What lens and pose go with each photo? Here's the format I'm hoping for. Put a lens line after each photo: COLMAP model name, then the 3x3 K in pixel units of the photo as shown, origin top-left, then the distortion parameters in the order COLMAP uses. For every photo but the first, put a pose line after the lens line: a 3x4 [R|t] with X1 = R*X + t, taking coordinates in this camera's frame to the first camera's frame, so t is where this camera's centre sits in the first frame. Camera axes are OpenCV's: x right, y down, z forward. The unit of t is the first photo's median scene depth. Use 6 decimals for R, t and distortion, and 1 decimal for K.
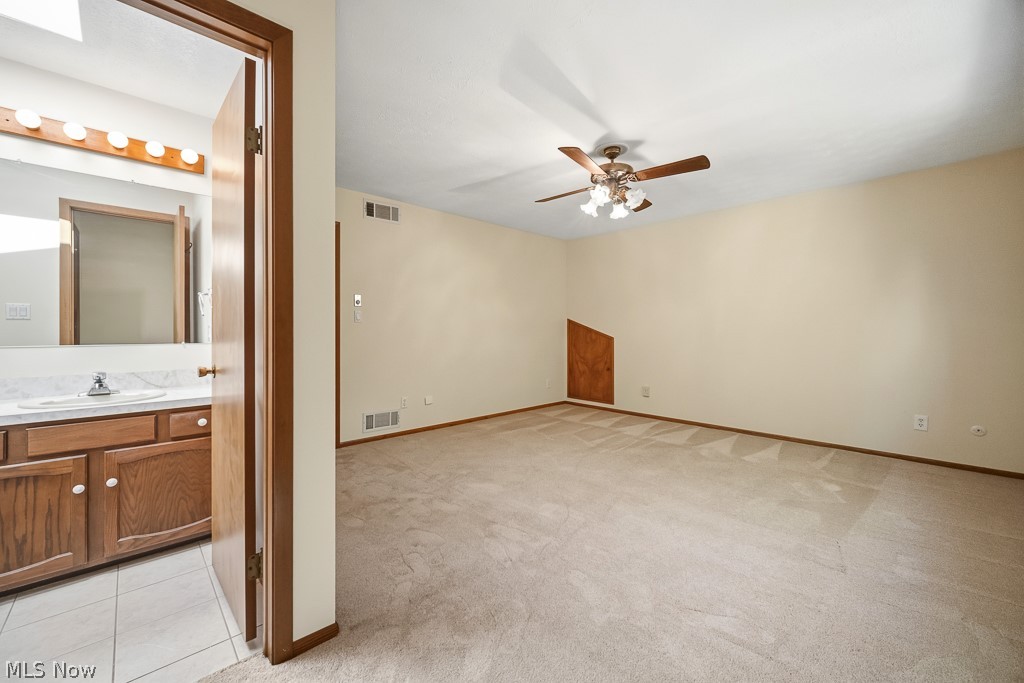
lens RADIAL K [[406.8, 0, 515.6], [0, 406.8, 333.9], [0, 0, 1]] dist [-0.002536, -0.000603]
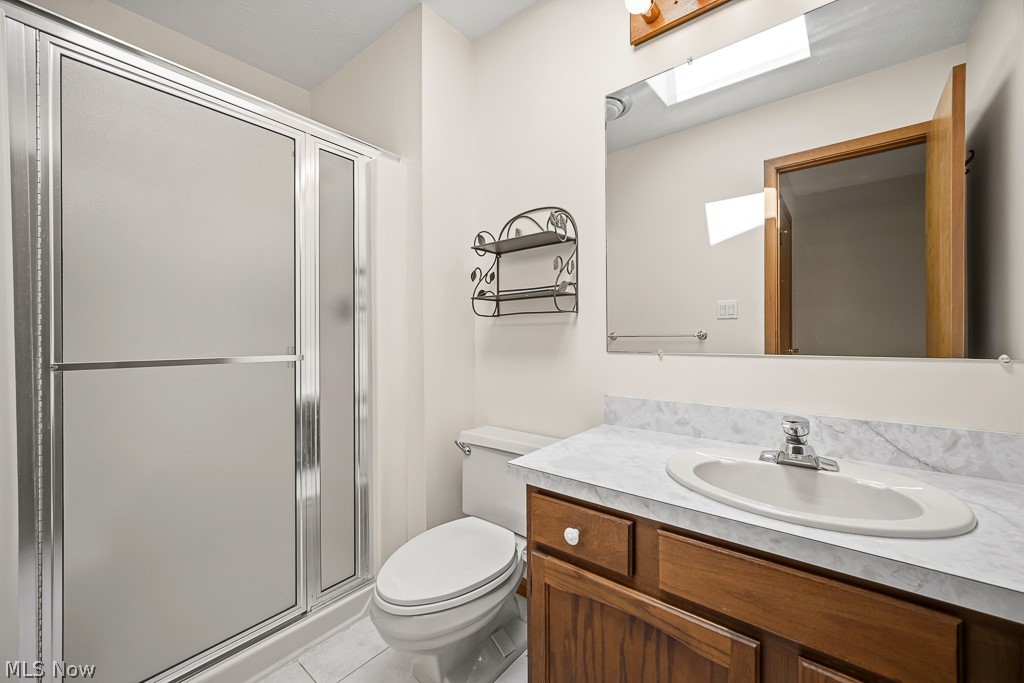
lens RADIAL K [[406.8, 0, 508.8], [0, 406.8, 338.9], [0, 0, 1]] dist [-0.002536, -0.000603]
pose [[0.119975, 0.000362, -0.992777, -0.610340], [0.002971, 0.999995, 0.000724, 0.006424], [0.992772, -0.003037, 0.119974, 0.622210]]
